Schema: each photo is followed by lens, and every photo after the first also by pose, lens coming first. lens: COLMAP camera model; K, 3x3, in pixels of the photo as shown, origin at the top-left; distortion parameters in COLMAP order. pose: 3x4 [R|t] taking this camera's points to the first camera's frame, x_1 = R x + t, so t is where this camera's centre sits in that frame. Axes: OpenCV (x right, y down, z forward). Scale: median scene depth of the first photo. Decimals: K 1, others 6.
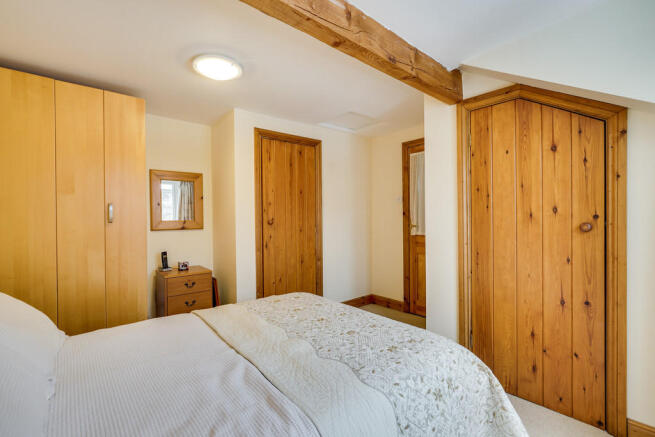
lens RADIAL K [[294.7, 0, 329.2], [0, 294.7, 220.8], [0, 0, 1]] dist [-0.001296, 0.001801]
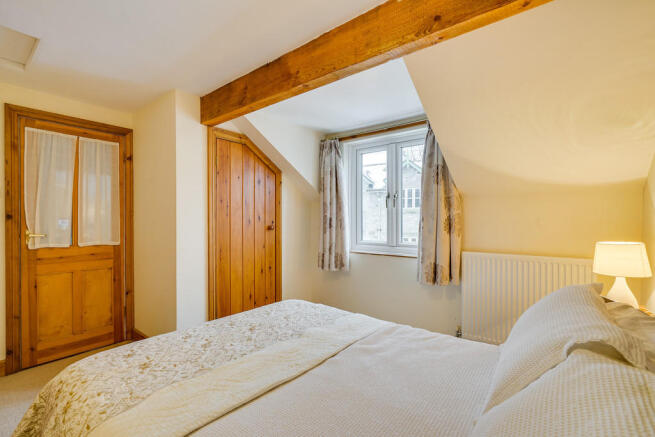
lens RADIAL K [[294.7, 0, 328.8], [0, 294.7, 218.5], [0, 0, 1]] dist [-0.001296, 0.001801]
pose [[-0.186856, 0.013675, 0.982292, -0.978699], [0.011418, 0.999866, -0.011748, -0.009976], [-0.982321, 0.009021, -0.186987, 0.894466]]
